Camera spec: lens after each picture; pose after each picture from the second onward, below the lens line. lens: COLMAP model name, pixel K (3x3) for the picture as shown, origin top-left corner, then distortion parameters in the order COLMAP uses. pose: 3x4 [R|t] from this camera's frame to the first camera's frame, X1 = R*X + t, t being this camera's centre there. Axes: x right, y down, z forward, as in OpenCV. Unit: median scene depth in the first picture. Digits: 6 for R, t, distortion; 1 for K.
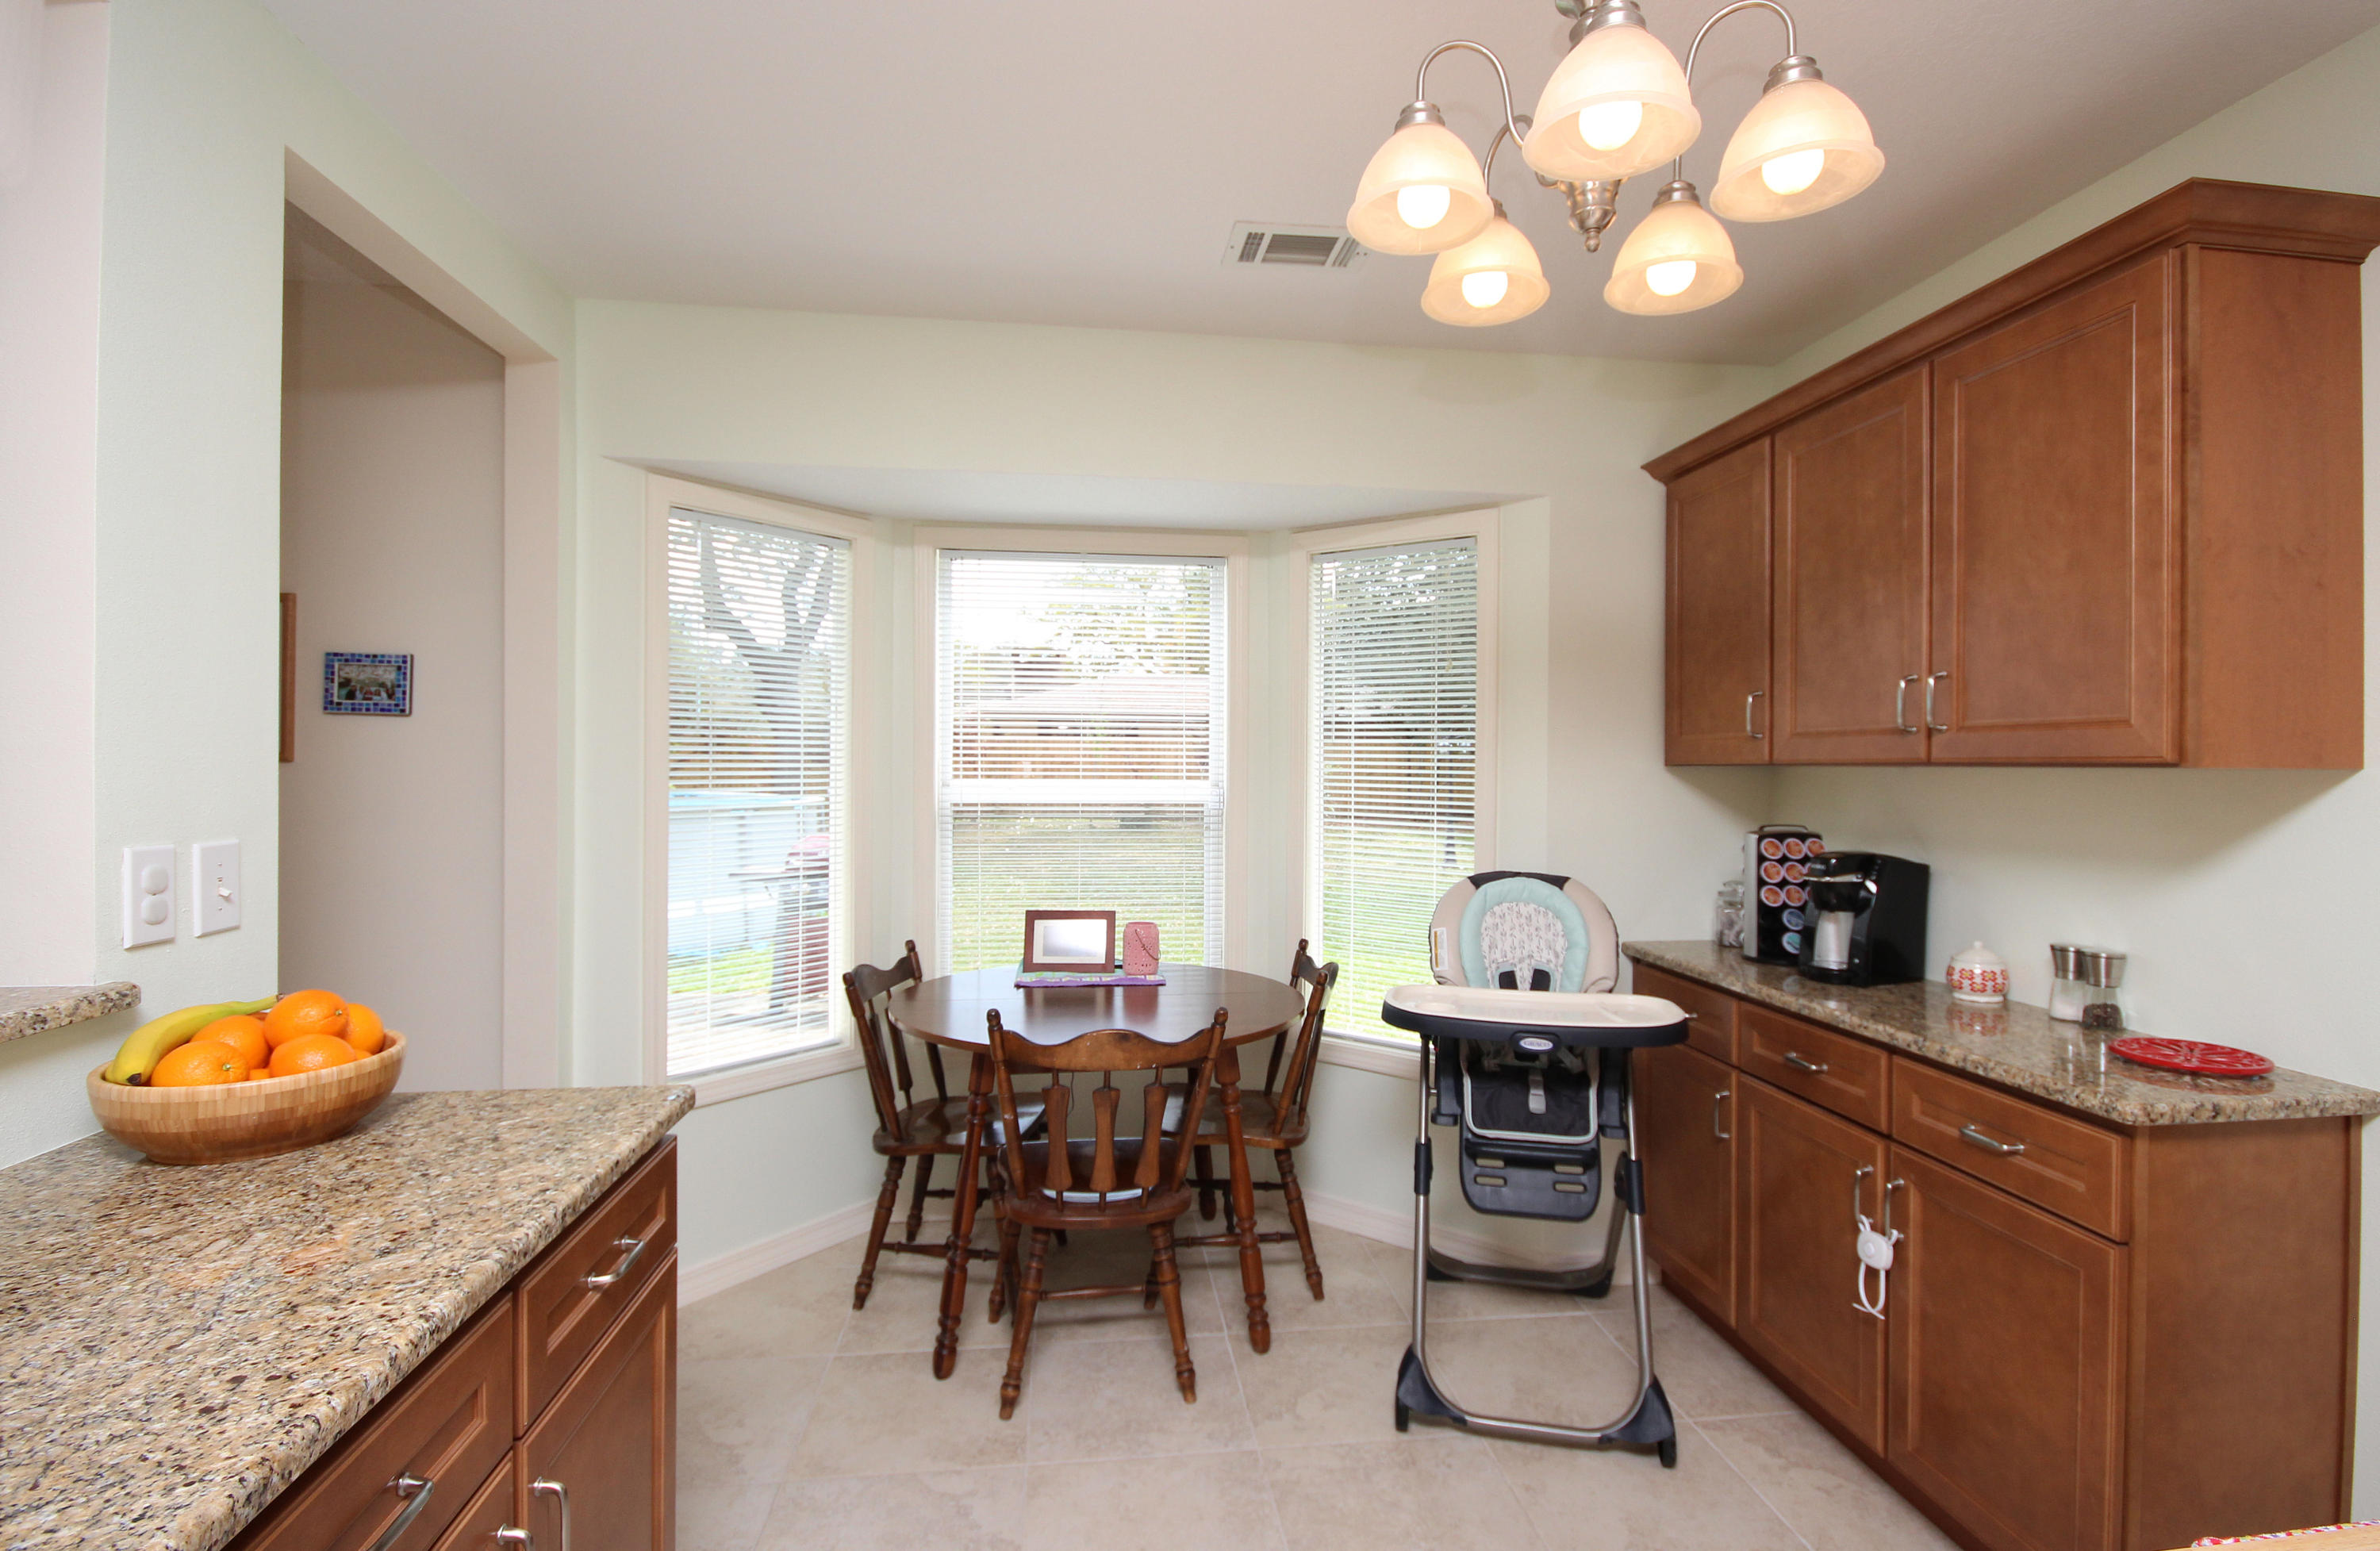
lens RADIAL K [[1122.2, 0, 1182.9], [0, 1122.2, 773.6], [0, 0, 1]] dist [-0.001851, -0.002222]
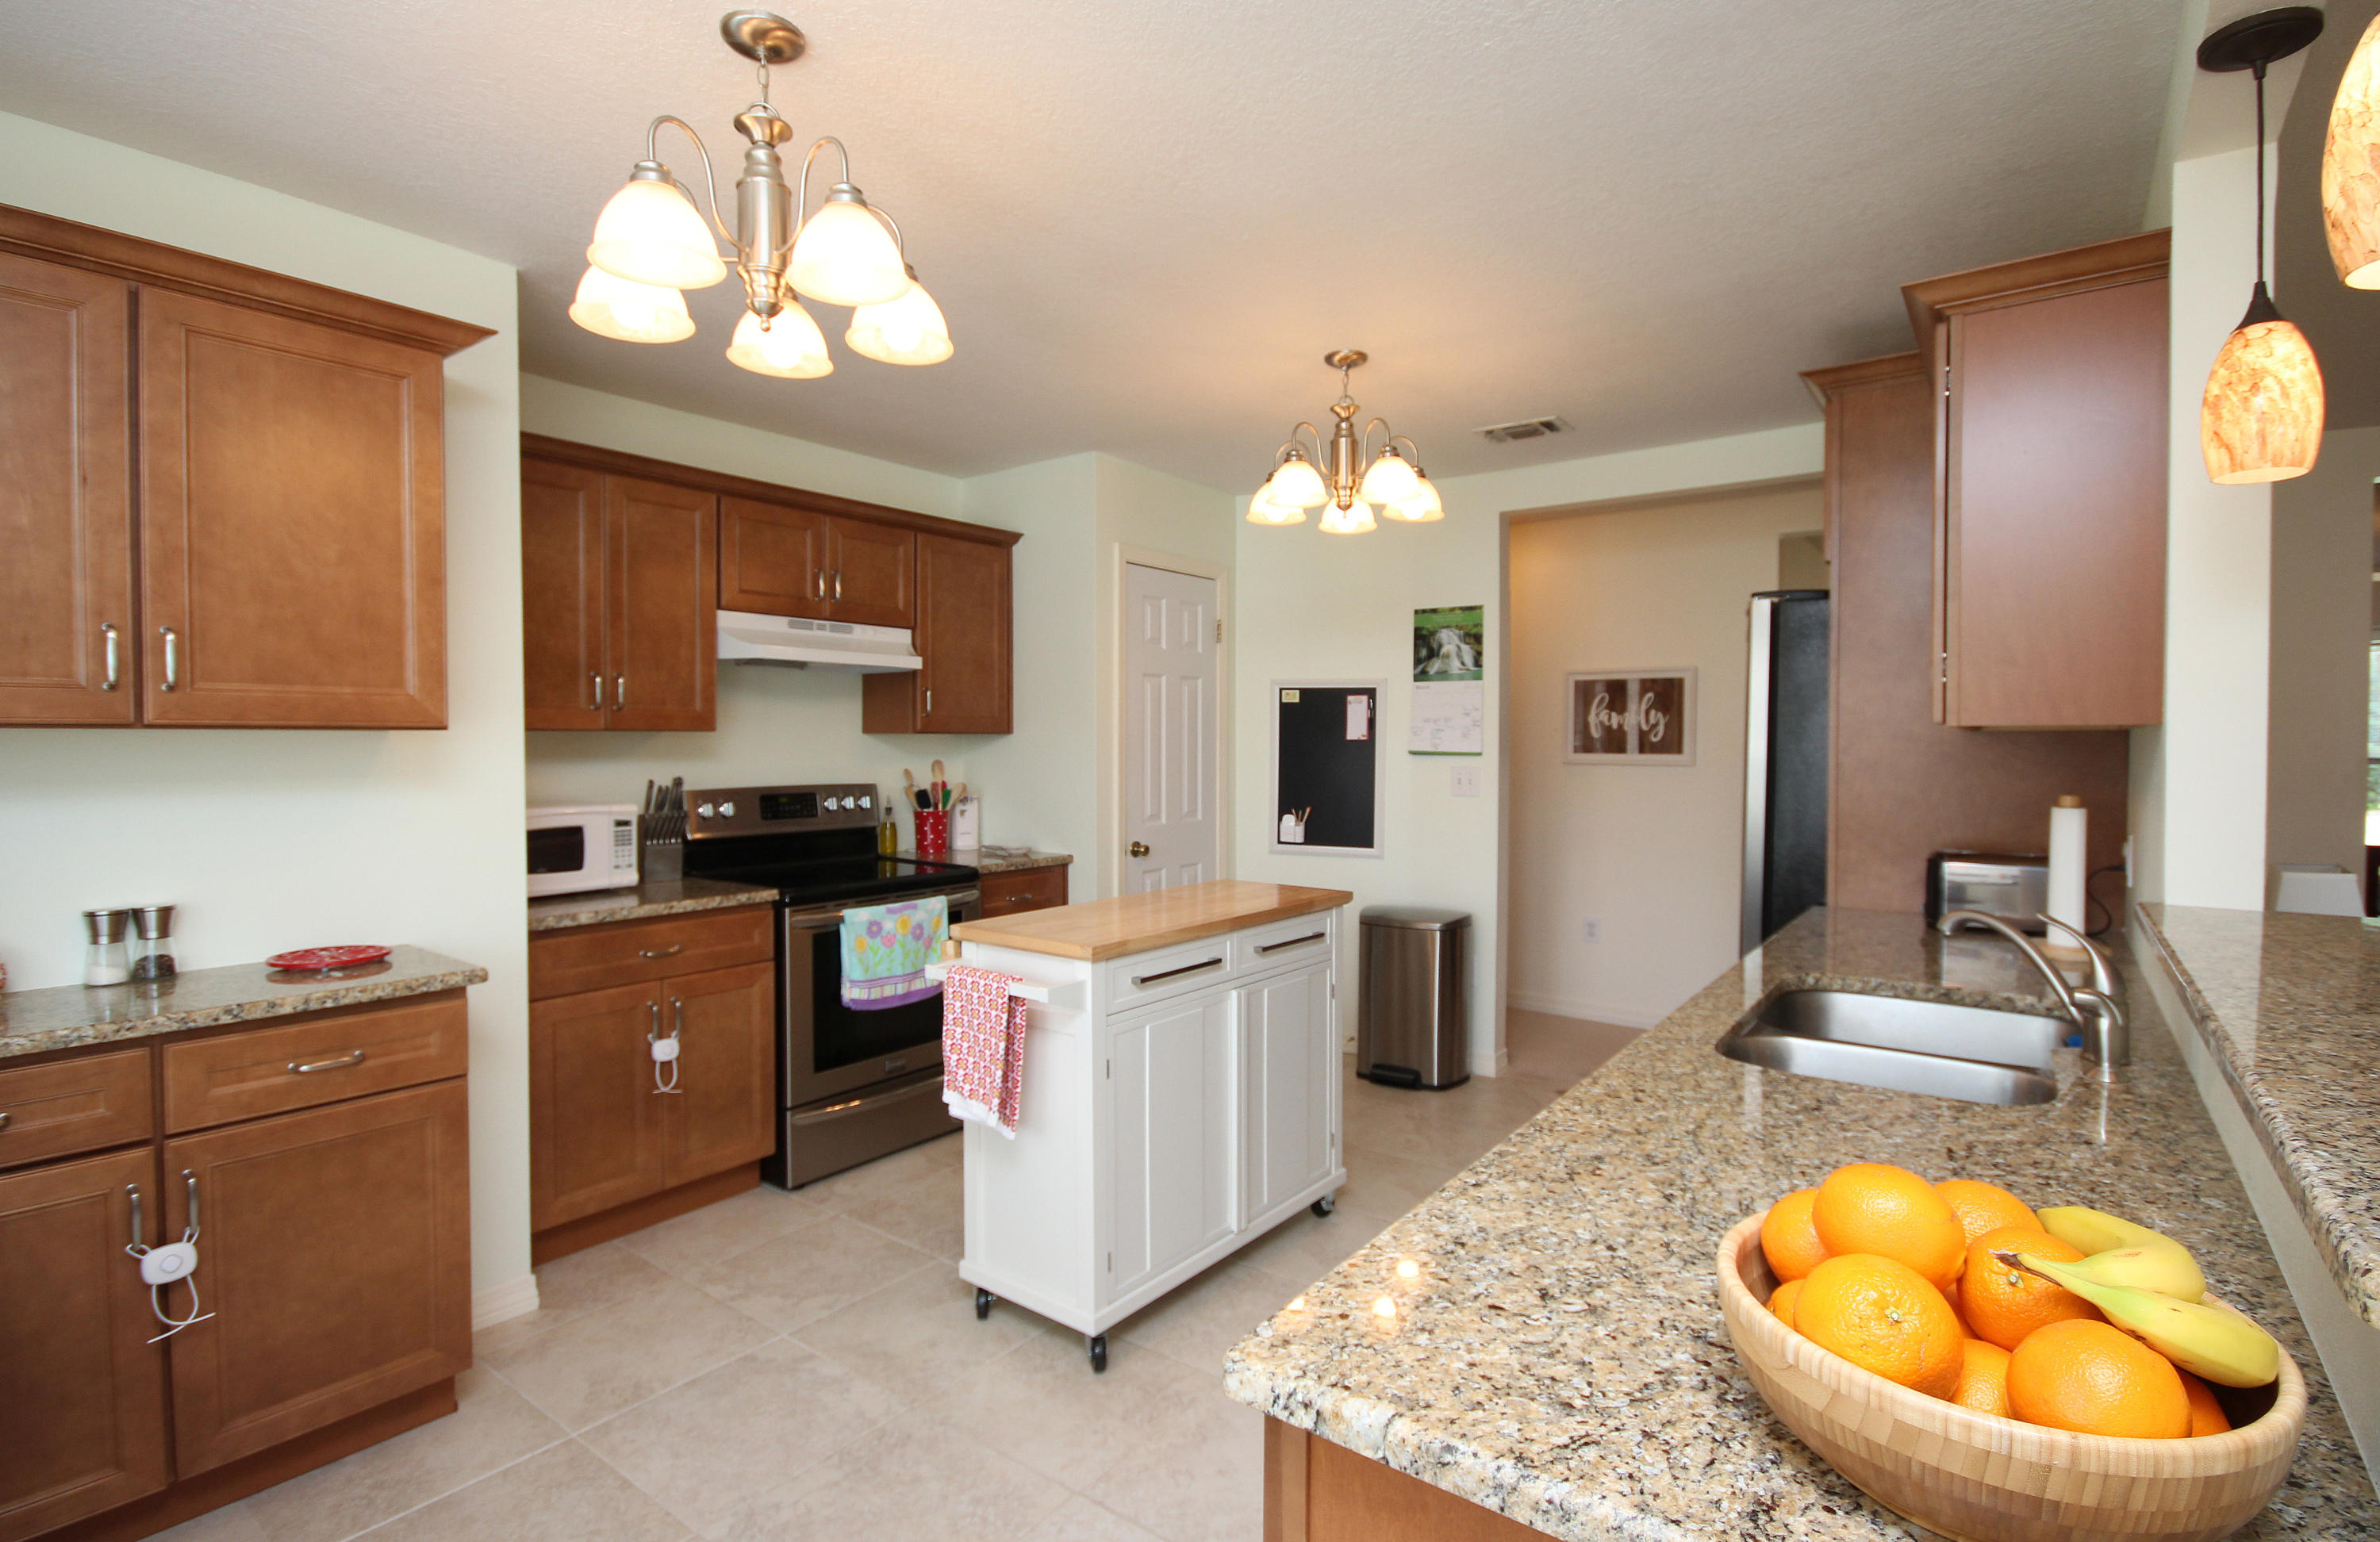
lens RADIAL K [[1122.1, 0, 1197.1], [0, 1122.1, 755.8], [0, 0, 1]] dist [-0.001851, -0.002222]
pose [[-0.729056, -0.019295, 0.684182, -0.985087], [-0.000423, 0.999615, 0.027740, -0.017929], [-0.684454, 0.019934, -0.728783, 1.749656]]
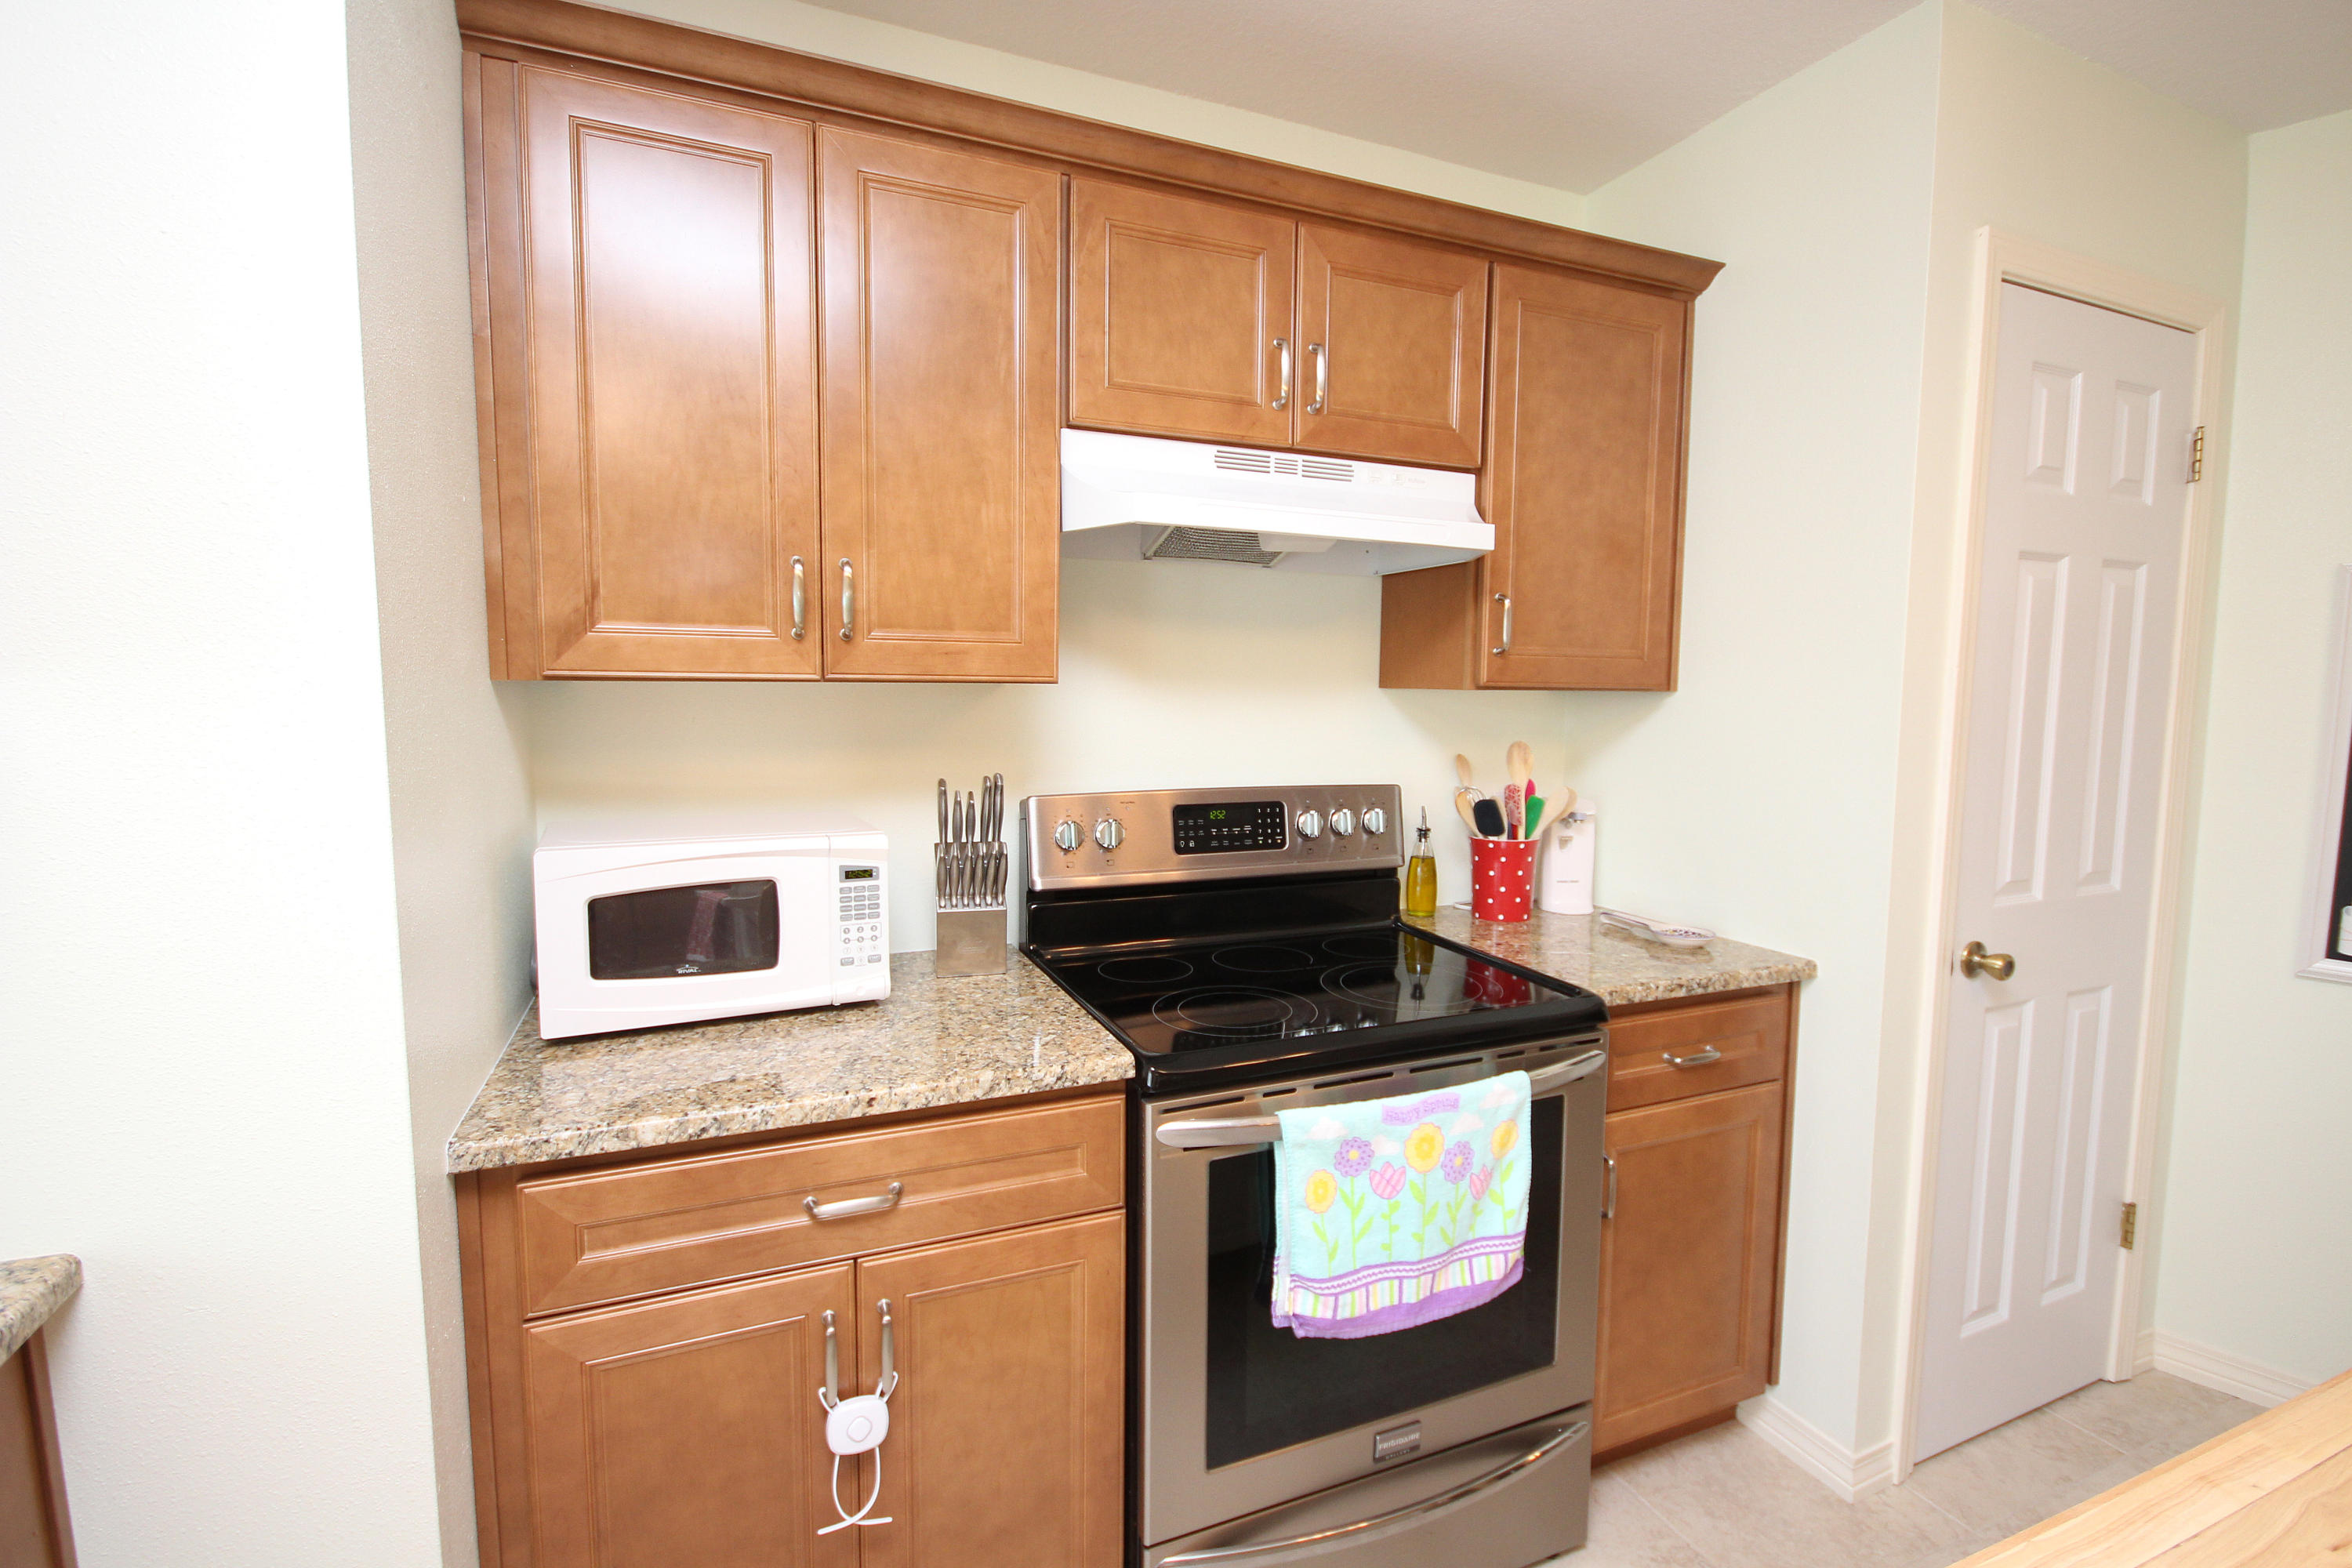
lens RADIAL K [[1080.6, 0, 1199.4], [0, 1080.6, 782.4], [0, 0, 1]] dist [-0.002565, -0.000343]
pose [[-0.299658, -0.097872, 0.949013, -0.159722], [-0.003388, 0.994827, 0.101527, -0.016482], [-0.954041, 0.027208, -0.298439, 1.201825]]
